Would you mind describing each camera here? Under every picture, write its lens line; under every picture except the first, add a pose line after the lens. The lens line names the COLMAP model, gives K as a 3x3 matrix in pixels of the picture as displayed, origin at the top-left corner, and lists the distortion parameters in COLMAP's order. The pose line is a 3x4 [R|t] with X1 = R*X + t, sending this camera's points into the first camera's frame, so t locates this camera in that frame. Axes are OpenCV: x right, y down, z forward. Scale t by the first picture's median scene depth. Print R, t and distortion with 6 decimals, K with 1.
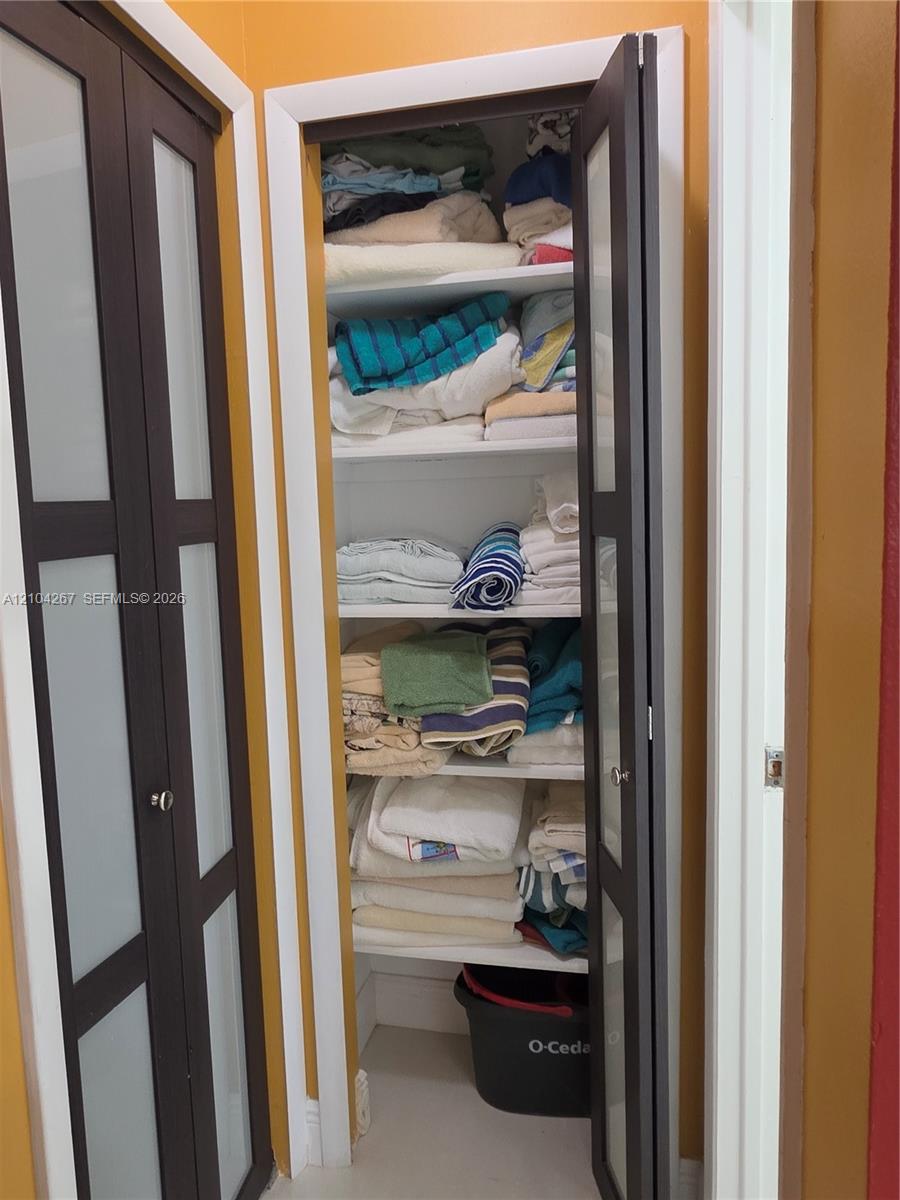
lens RADIAL K [[835.0, 0, 461.1], [0, 835.0, 592.0], [0, 0, 1]] dist [0.001477, 0.001544]
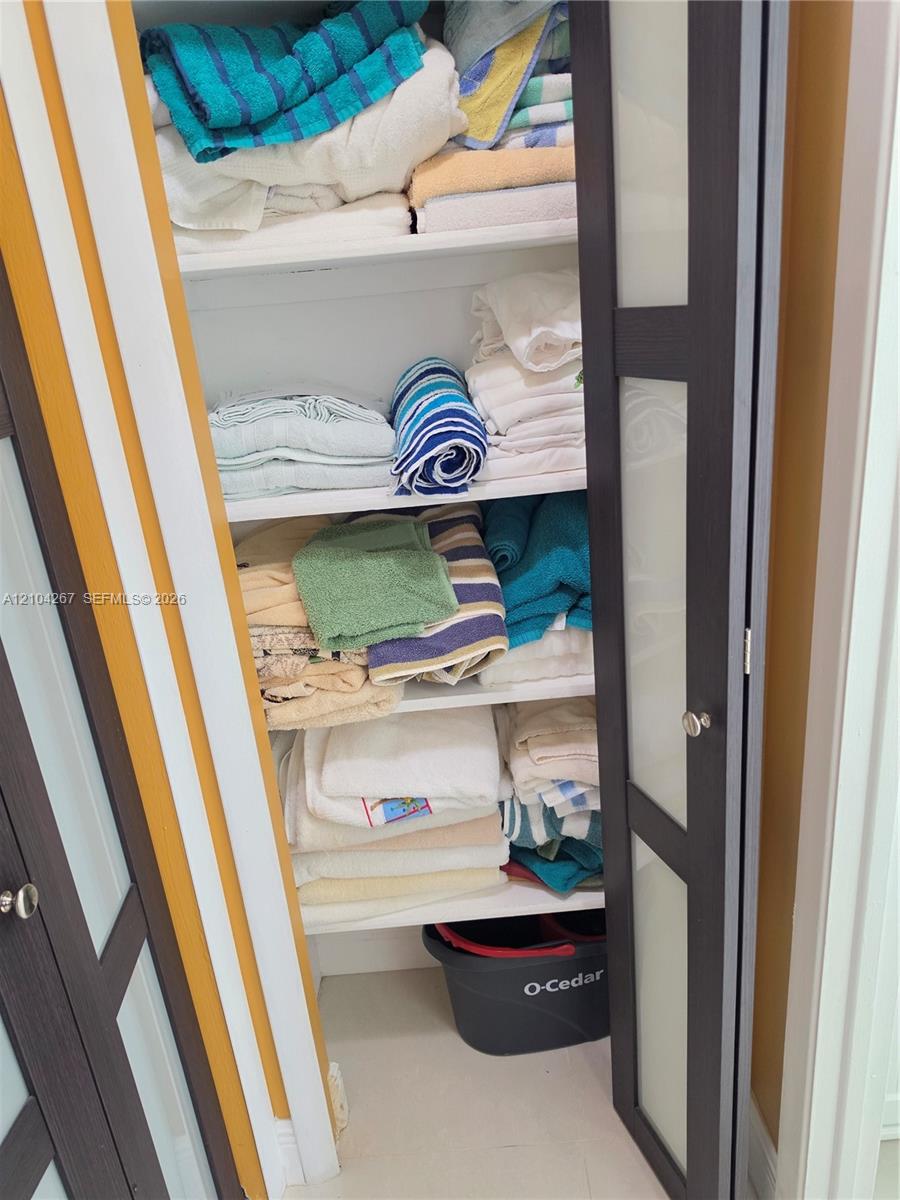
lens RADIAL K [[826.9, 0, 468.3], [0, 826.9, 608.0], [0, 0, 1]] dist [0.092268, -0.125997]
pose [[0.968748, -0.134101, 0.208671, -0.107069], [0.082454, 0.967518, 0.238979, -0.049740], [-0.233940, -0.214305, 0.948338, 0.296191]]
